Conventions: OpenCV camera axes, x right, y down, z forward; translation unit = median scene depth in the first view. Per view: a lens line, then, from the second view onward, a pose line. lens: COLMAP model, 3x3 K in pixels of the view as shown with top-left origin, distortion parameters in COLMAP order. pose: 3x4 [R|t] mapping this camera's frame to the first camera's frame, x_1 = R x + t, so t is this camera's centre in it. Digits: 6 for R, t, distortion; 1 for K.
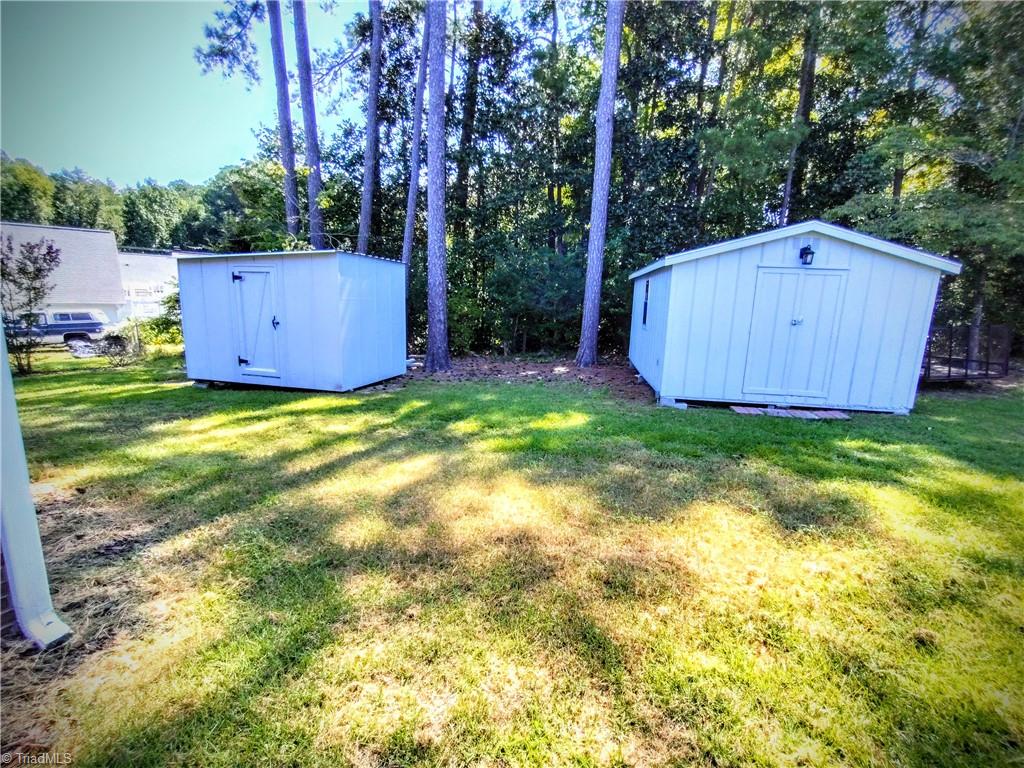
lens RADIAL K [[471.9, 0, 517.7], [0, 471.9, 386.5], [0, 0, 1]] dist [0.000075, 0.000093]
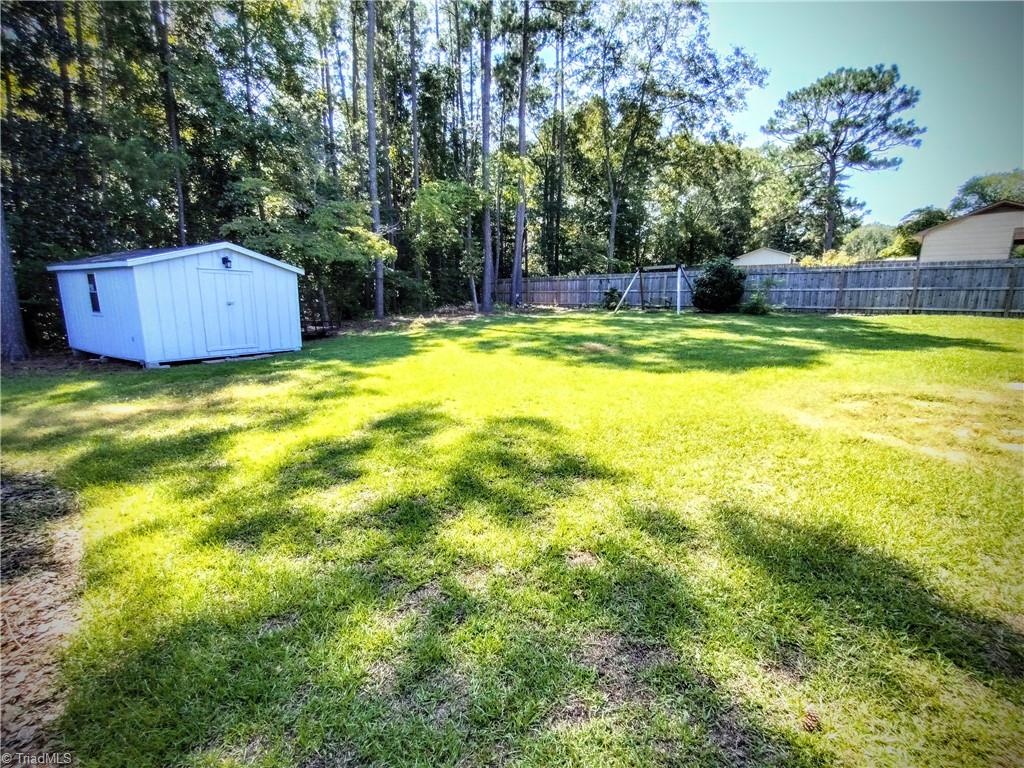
lens RADIAL K [[471.9, 0, 517.7], [0, 471.9, 386.5], [0, 0, 1]] dist [0.000075, 0.000093]
pose [[0.425255, -0.197563, 0.883248, -0.457791], [0.172069, 0.975735, 0.135404, 0.088179], [-0.888567, 0.094398, 0.448930, -0.554266]]
